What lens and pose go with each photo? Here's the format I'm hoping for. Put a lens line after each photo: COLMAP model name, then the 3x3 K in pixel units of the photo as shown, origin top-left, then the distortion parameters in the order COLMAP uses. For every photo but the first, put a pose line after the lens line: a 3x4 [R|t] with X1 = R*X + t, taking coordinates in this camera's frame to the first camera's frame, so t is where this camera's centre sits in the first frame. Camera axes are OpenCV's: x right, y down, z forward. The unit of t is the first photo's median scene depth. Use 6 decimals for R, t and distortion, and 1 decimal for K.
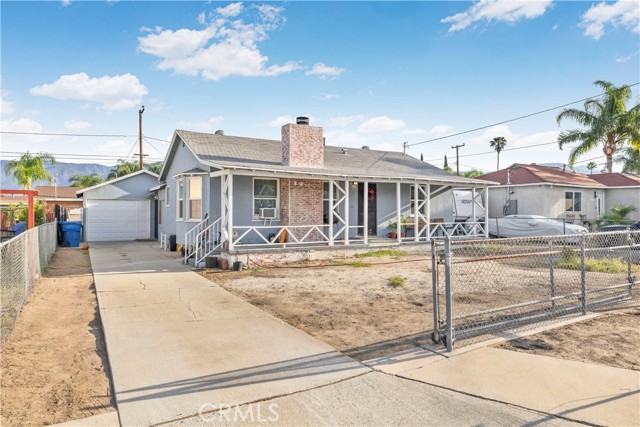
lens RADIAL K [[395.2, 0, 310.4], [0, 395.2, 209.2], [0, 0, 1]] dist [-0.002799, -0.001299]
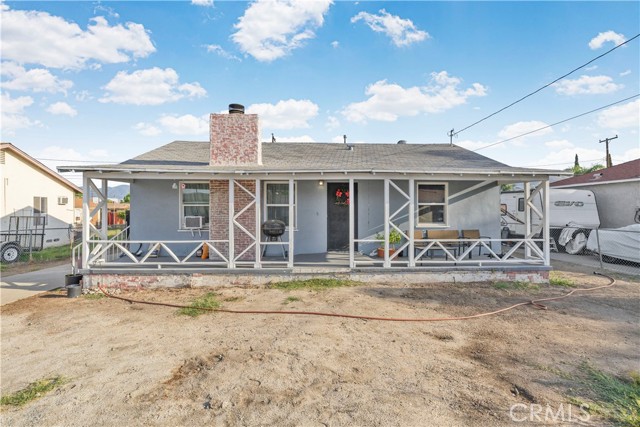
lens RADIAL K [[292.6, 0, 317.5], [0, 292.6, 213.3], [0, 0, 1]] dist [-0.008761, 0.000031]
pose [[0.885119, 0.000123, -0.465365, 0.405128], [0.003780, 0.999965, 0.007455, -0.012810], [0.465349, -0.008358, 0.885088, 0.534915]]
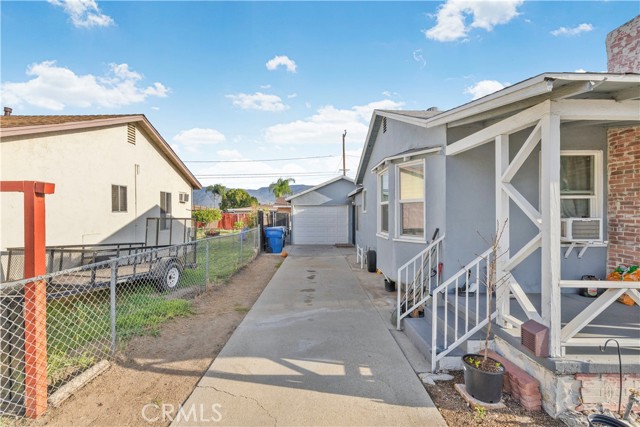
lens RADIAL K [[268.9, 0, 320.0], [0, 268.9, 213.5], [0, 0, 1]] dist [-0.000360, 0.000084]
pose [[0.872033, -0.002863, -0.489438, -0.204589], [0.006203, 0.999967, 0.005203, -0.010416], [0.489407, -0.007573, 0.872022, 0.565706]]
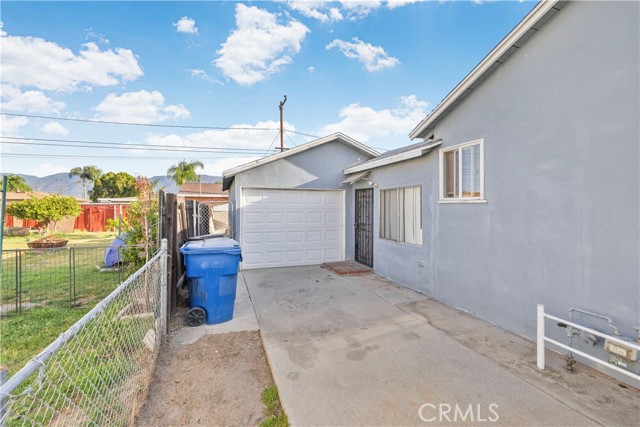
lens RADIAL K [[265.9, 0, 323.7], [0, 265.9, 209.7], [0, 0, 1]] dist [0.000346, 0.000248]
pose [[0.987105, 0.003287, -0.160040, -0.591437], [-0.000087, 0.999800, 0.019997, -0.005689], [0.160074, -0.019725, 0.986908, 0.984183]]
